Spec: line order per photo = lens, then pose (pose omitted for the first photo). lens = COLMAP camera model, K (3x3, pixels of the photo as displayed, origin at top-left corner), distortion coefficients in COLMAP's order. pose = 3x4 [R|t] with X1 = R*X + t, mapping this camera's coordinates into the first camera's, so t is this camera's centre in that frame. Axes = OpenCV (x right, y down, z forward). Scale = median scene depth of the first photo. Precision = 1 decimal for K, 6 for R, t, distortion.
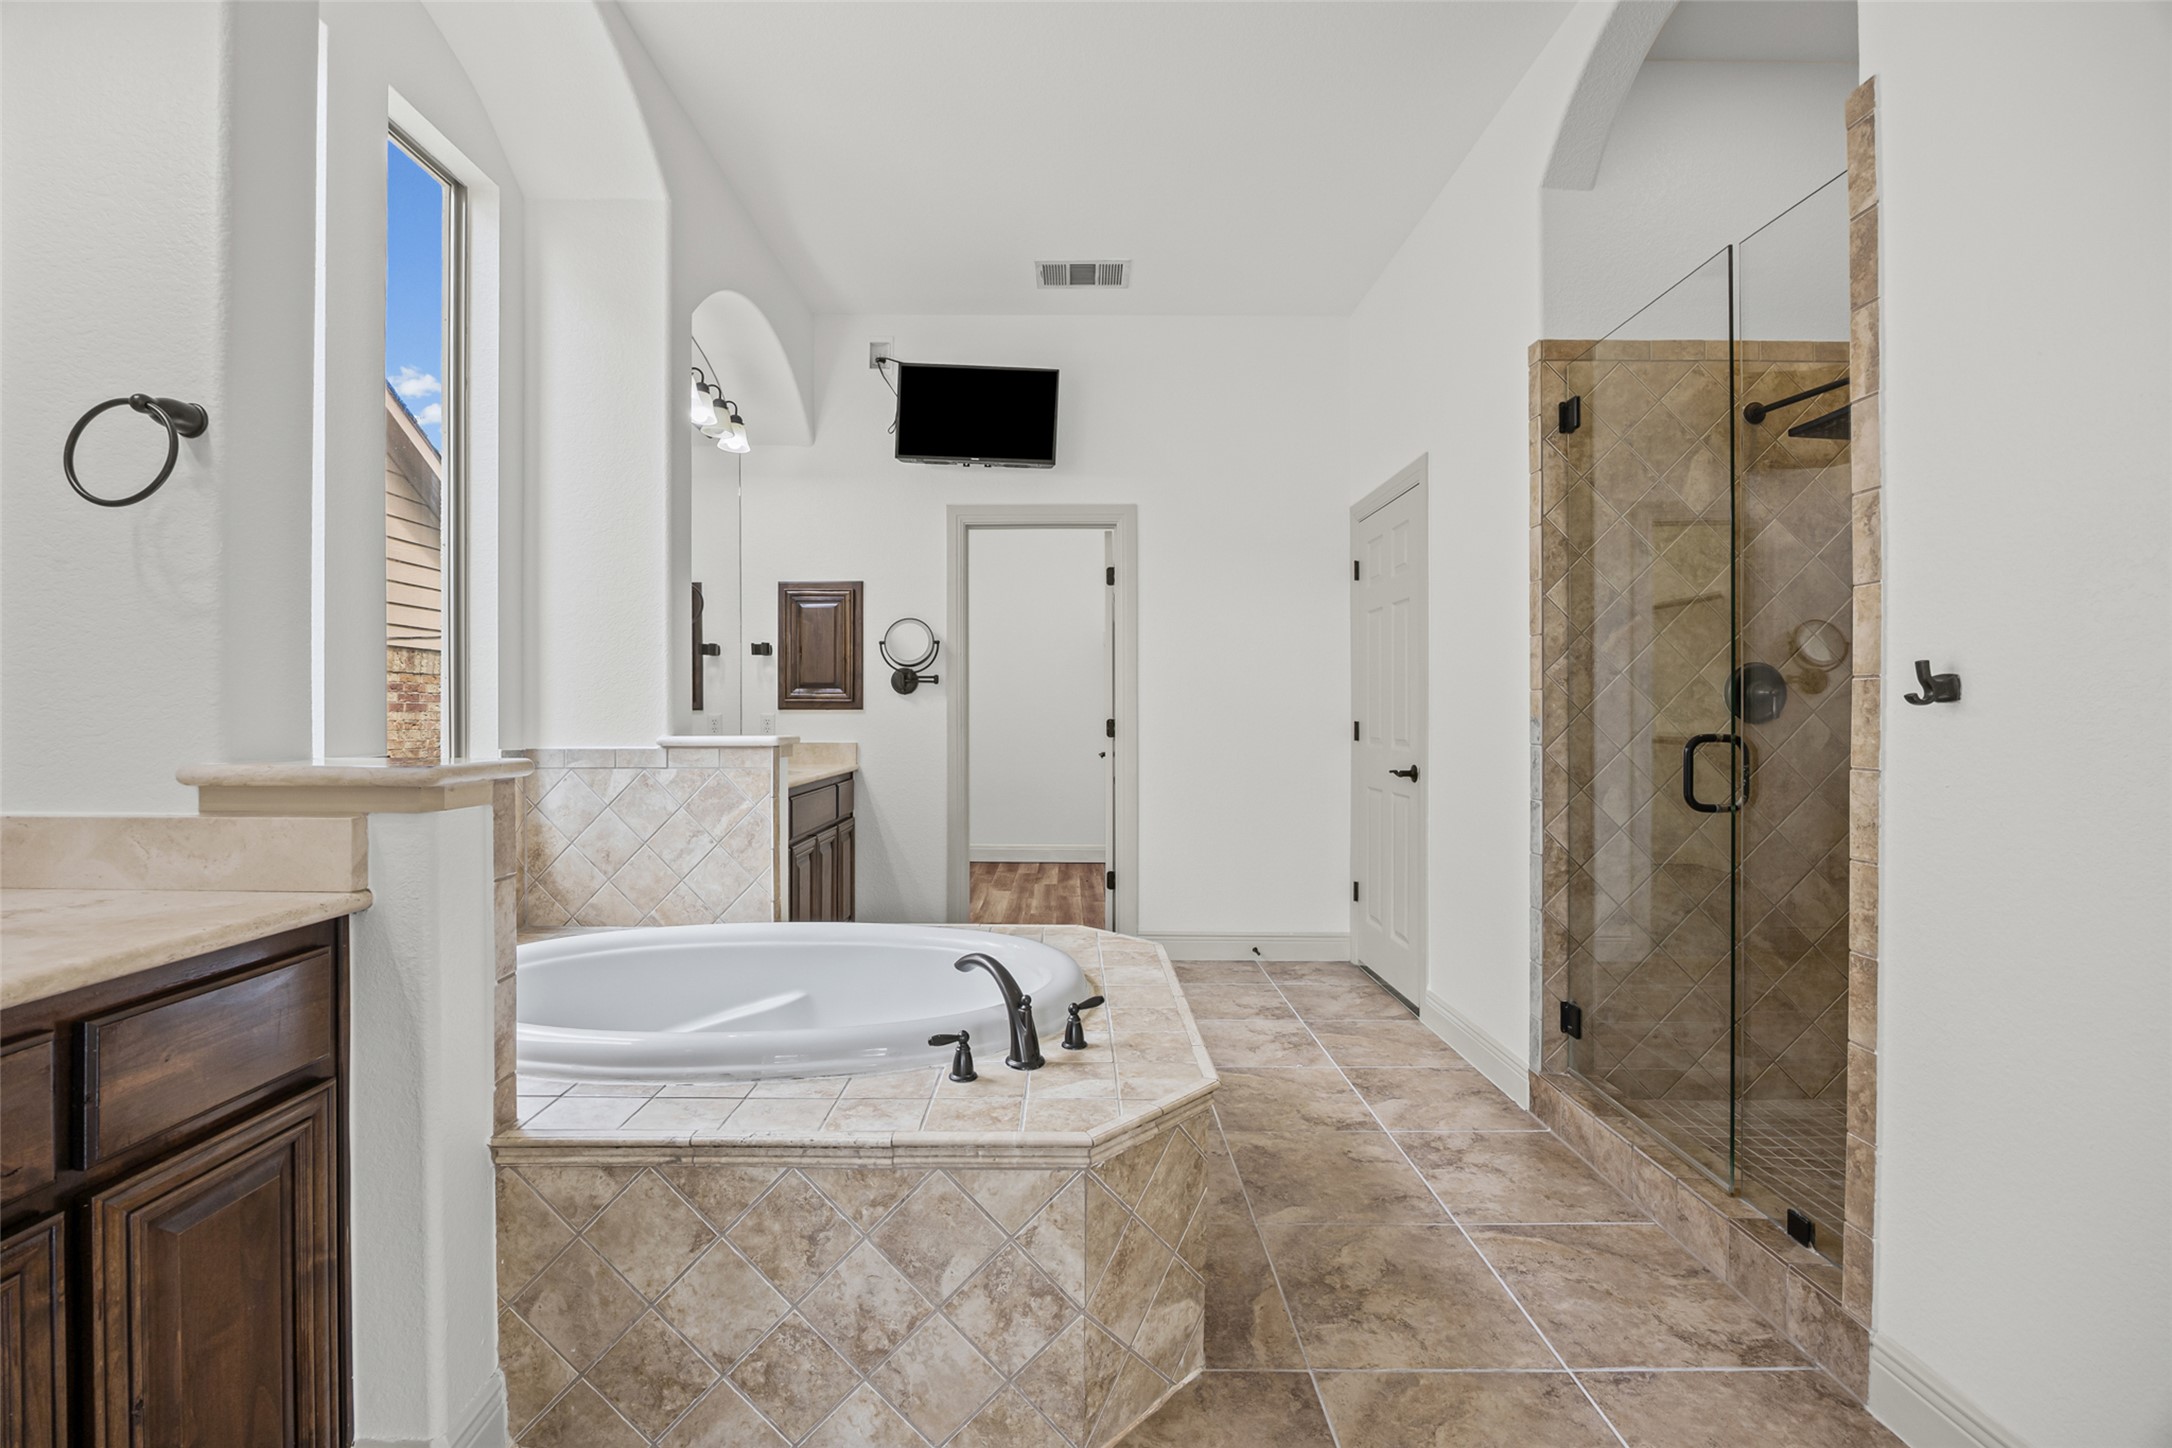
lens RADIAL K [[914.7, 0, 1078.4], [0, 914.7, 723.1], [0, 0, 1]] dist [-0.000918, -0.000123]
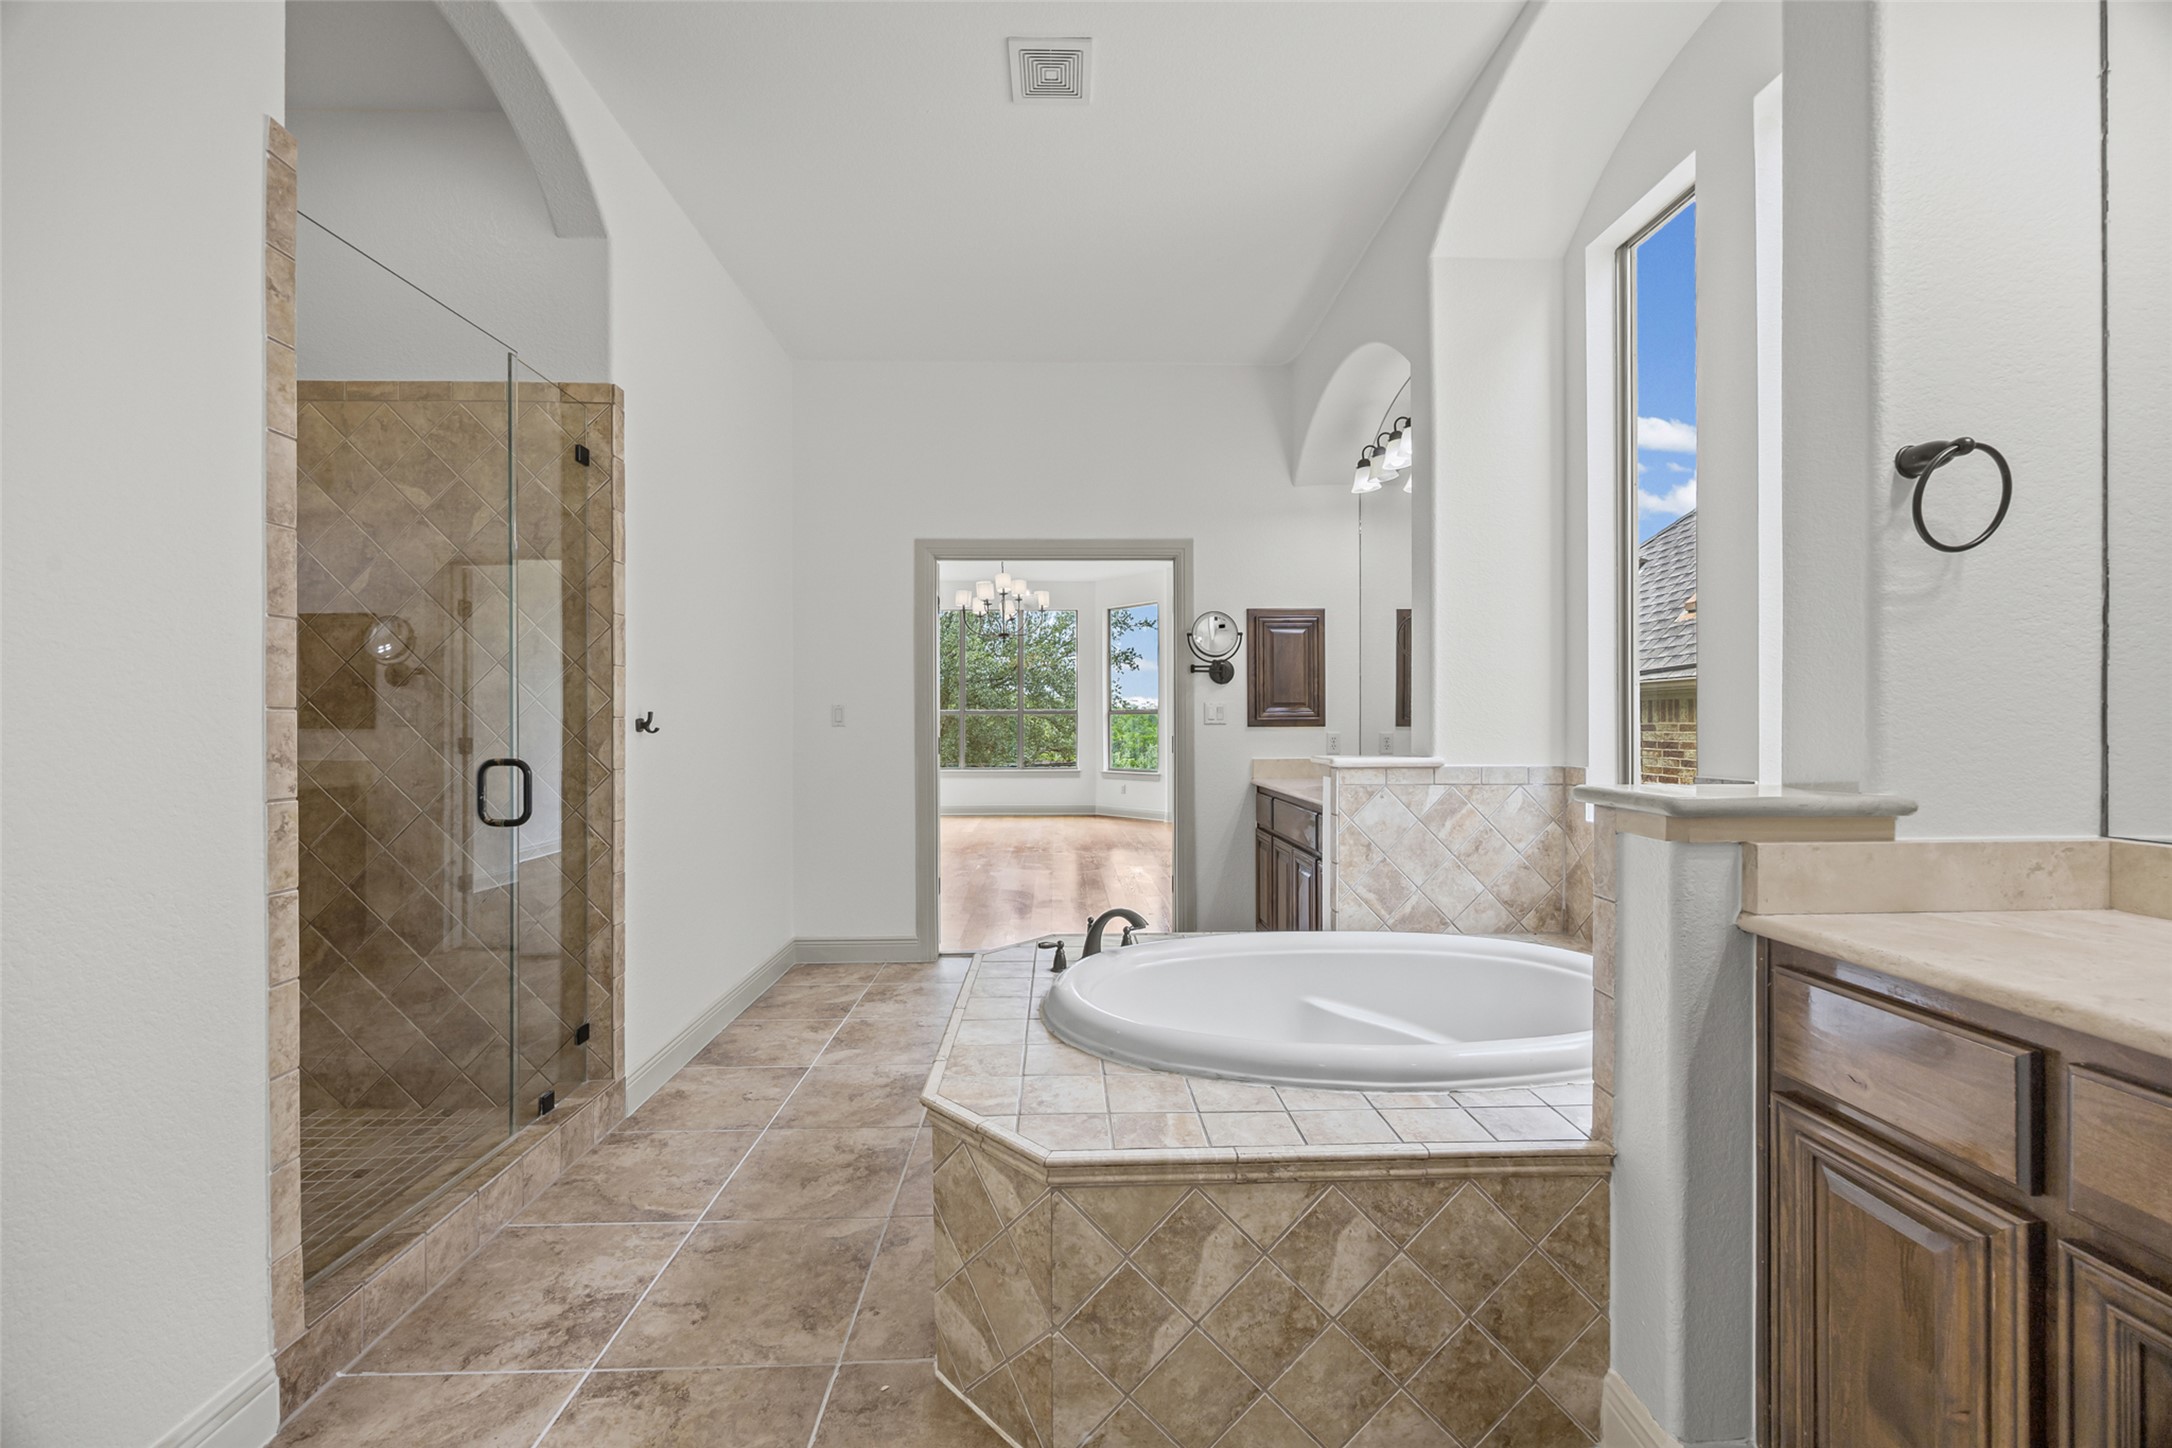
lens RADIAL K [[833.7, 0, 1080.2], [0, 833.7, 721.4], [0, 0, 1]] dist [0.002357, -0.000297]
pose [[-0.999905, -0.001871, -0.013628, -0.015890], [-0.001955, 0.999979, 0.006165, -0.041008], [0.013616, 0.006191, -0.999888, 1.954671]]
